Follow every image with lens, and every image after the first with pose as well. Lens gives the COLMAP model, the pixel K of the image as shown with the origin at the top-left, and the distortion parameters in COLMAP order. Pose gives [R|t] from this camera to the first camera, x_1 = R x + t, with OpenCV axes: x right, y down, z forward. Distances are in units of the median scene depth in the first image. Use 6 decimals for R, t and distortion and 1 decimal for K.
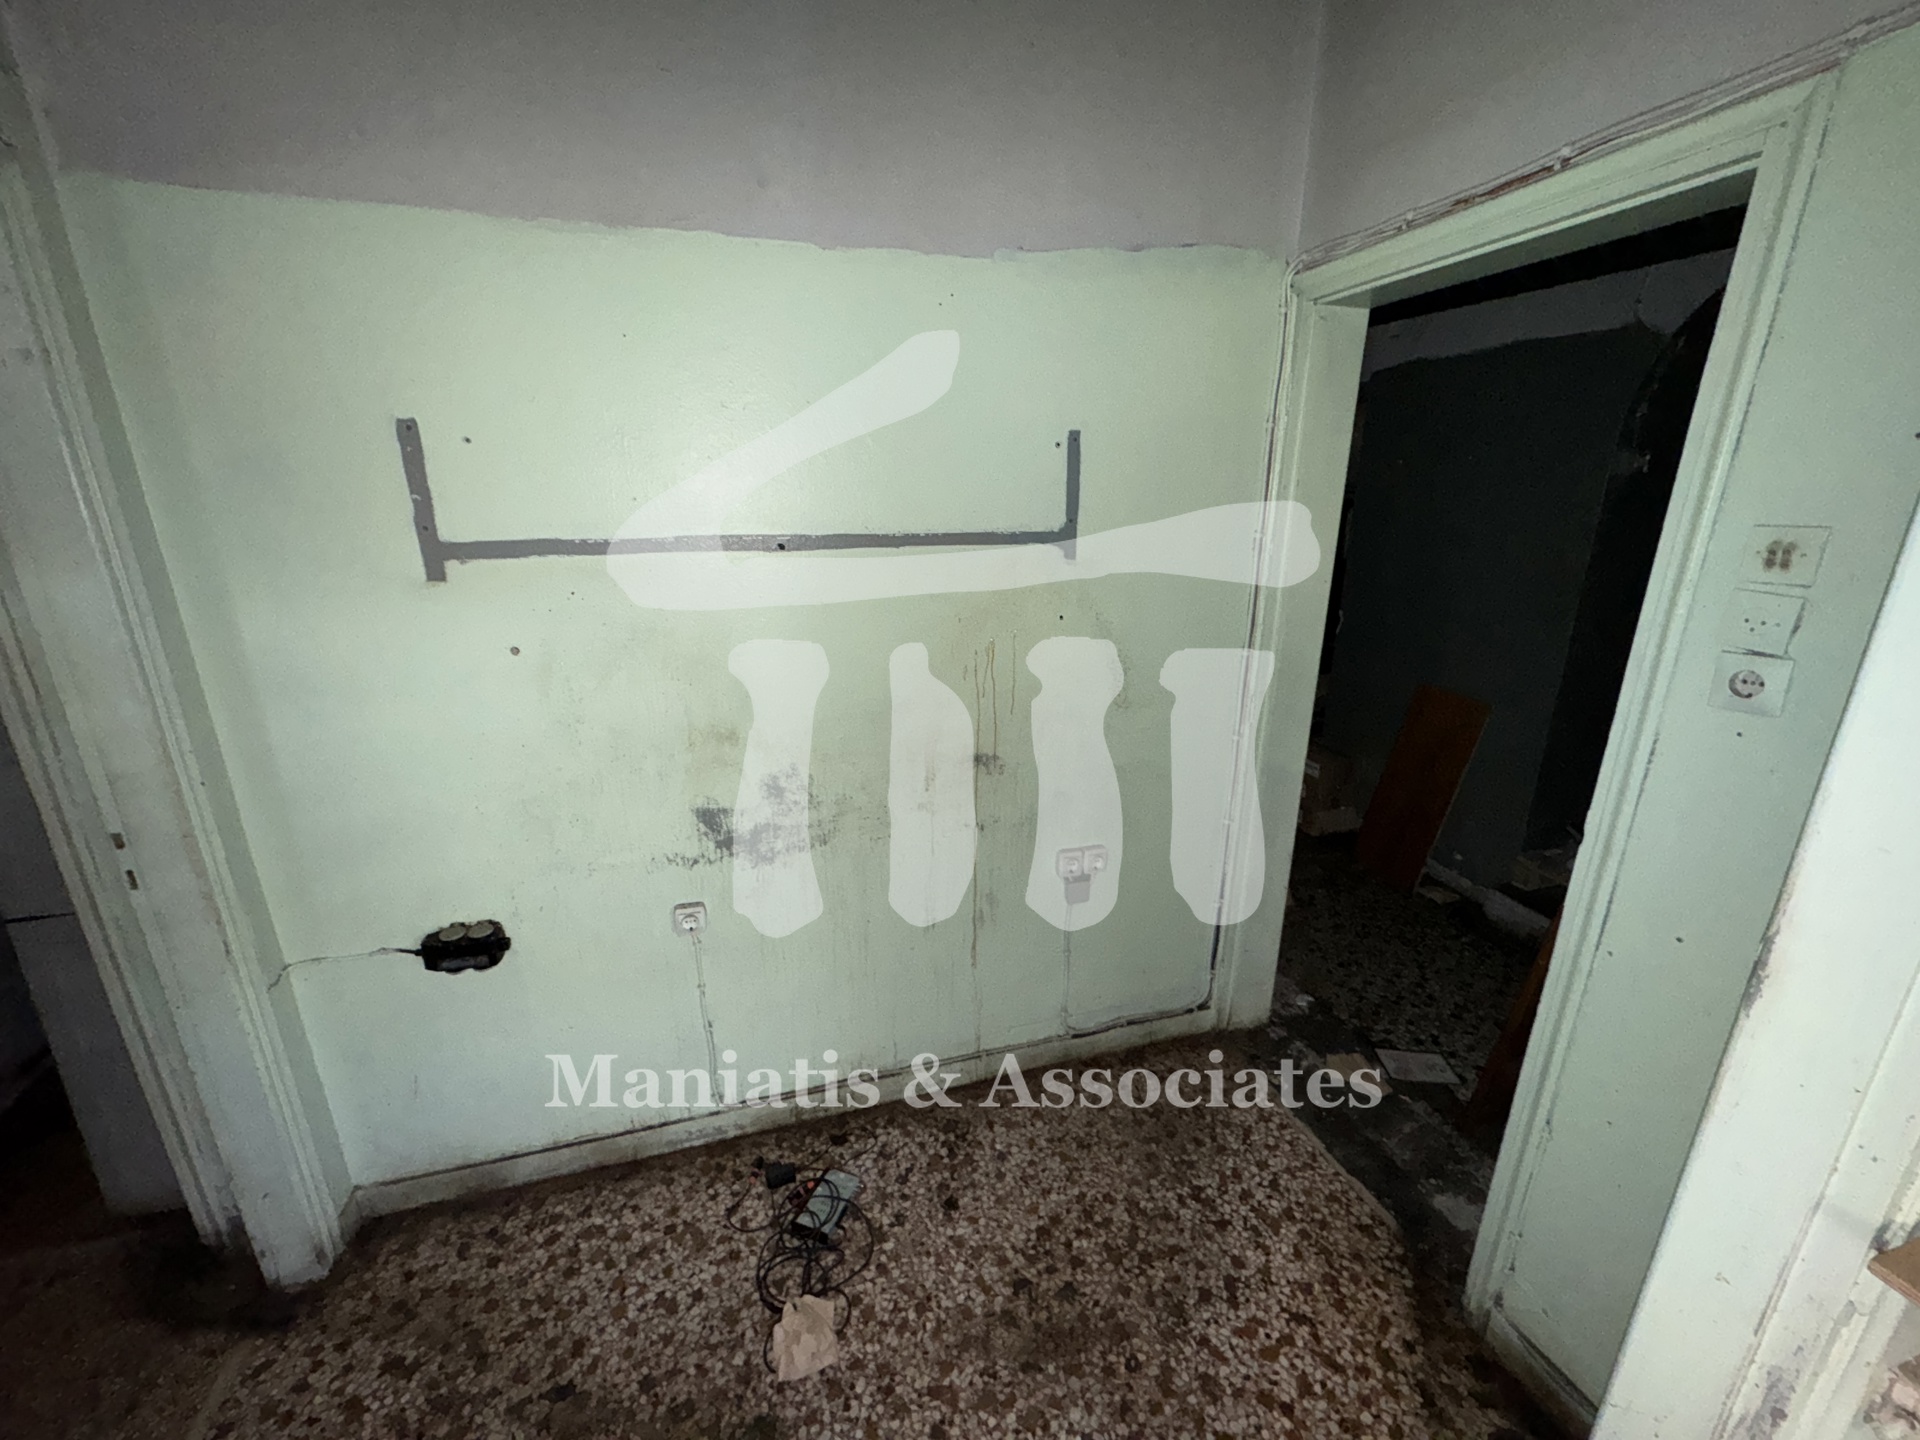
lens RADIAL K [[761.7, 0, 954.1], [0, 761.7, 714.8], [0, 0, 1]] dist [-0.001261, 0.000146]
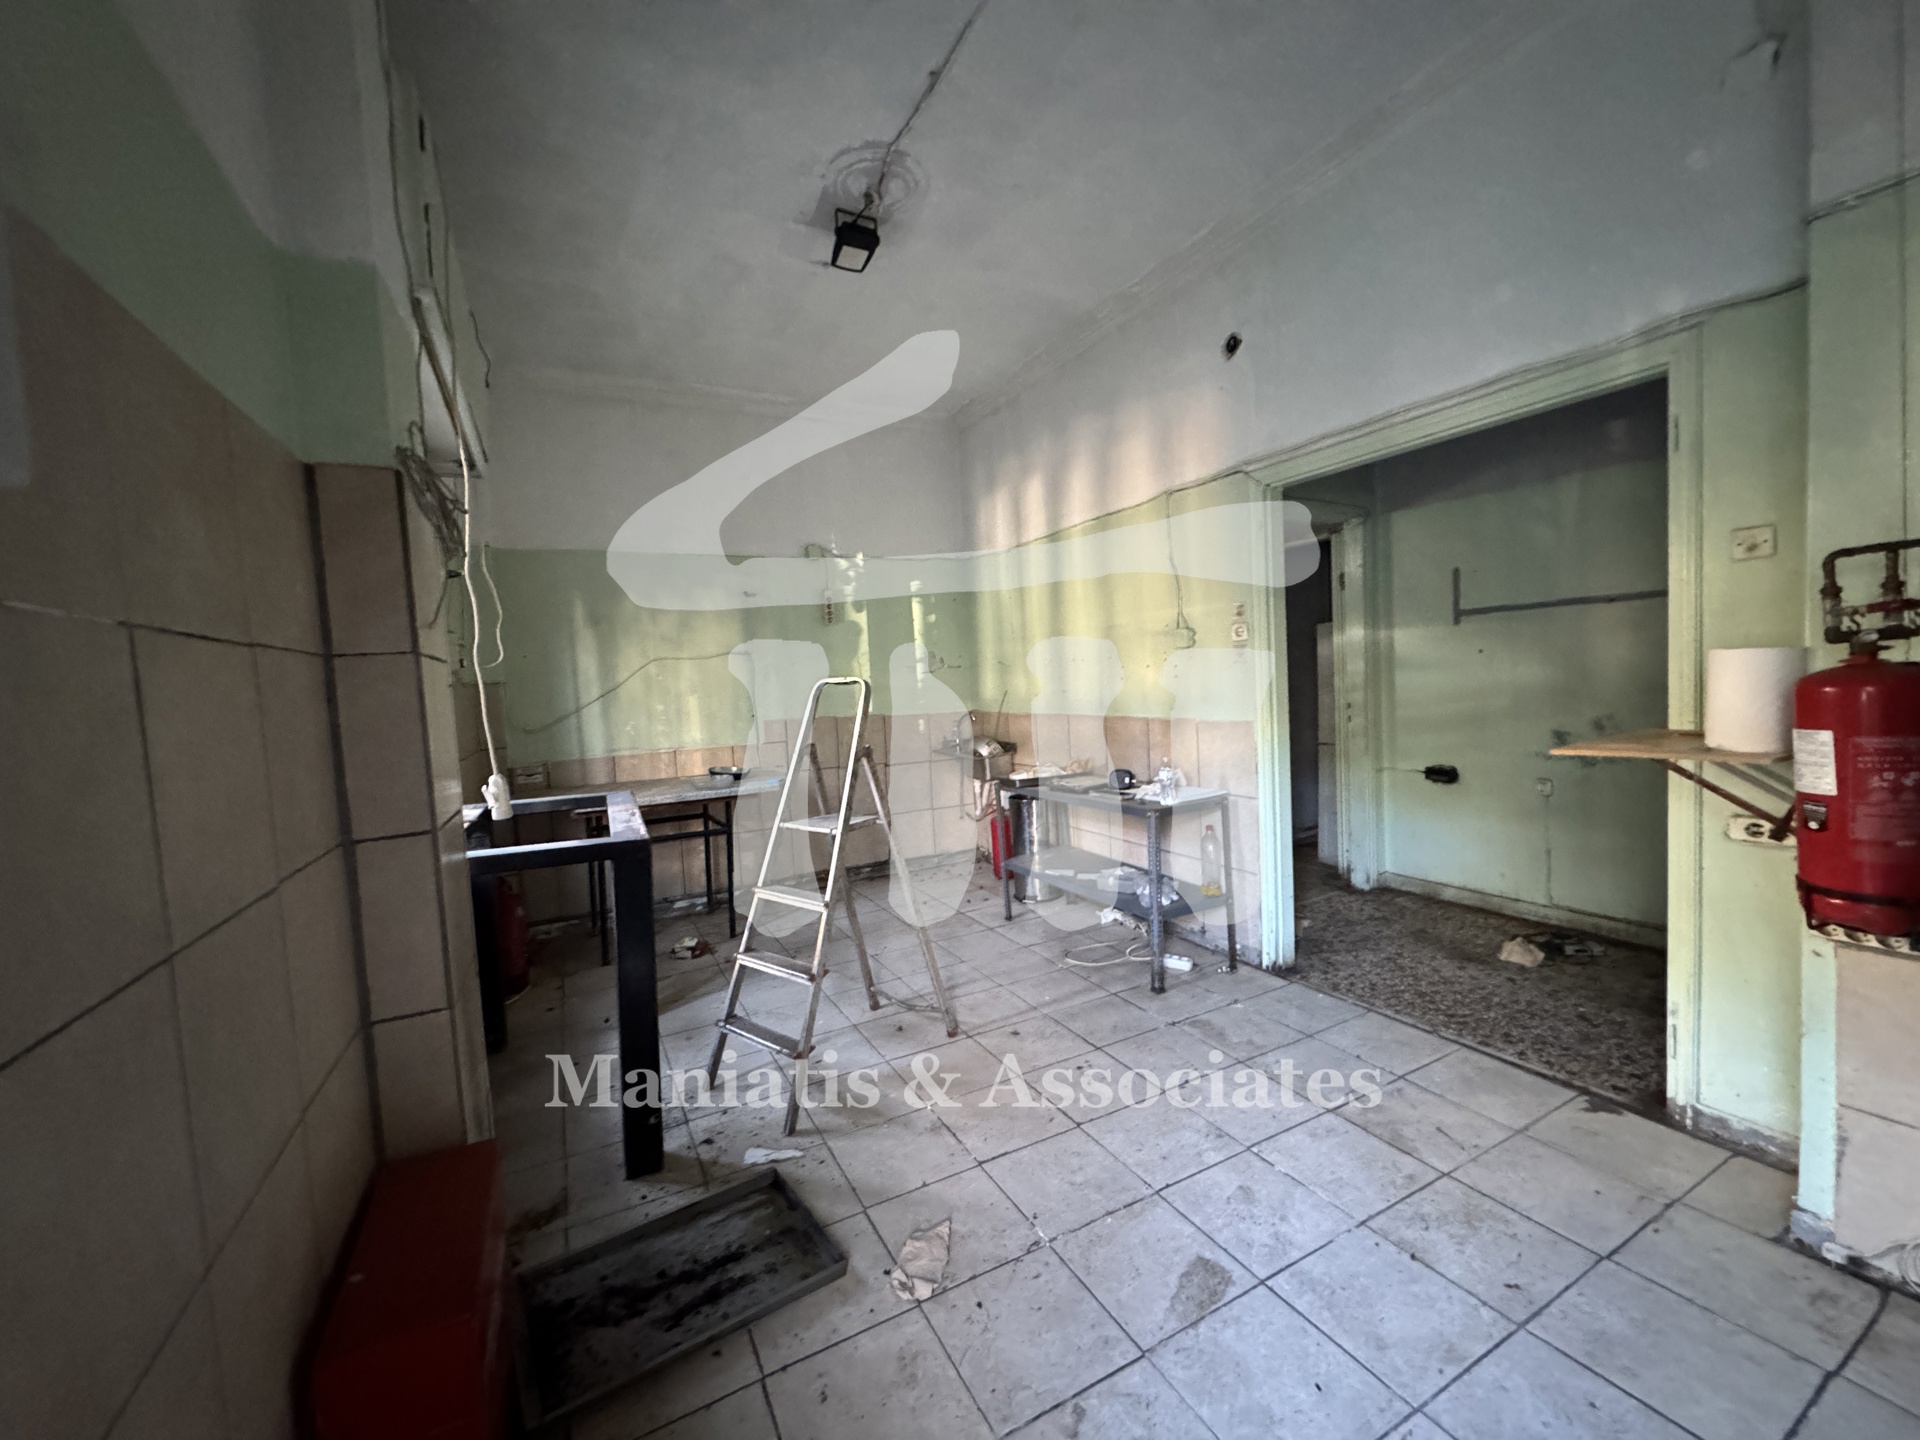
lens RADIAL K [[761.7, 0, 958.9], [0, 761.7, 718.6], [0, 0, 1]] dist [-0.001261, 0.000146]
pose [[0.196101, 0.046624, -0.979475, 1.349574], [-0.237178, 0.971466, -0.001243, 0.474597], [0.951468, 0.232553, 0.201563, -0.941092]]
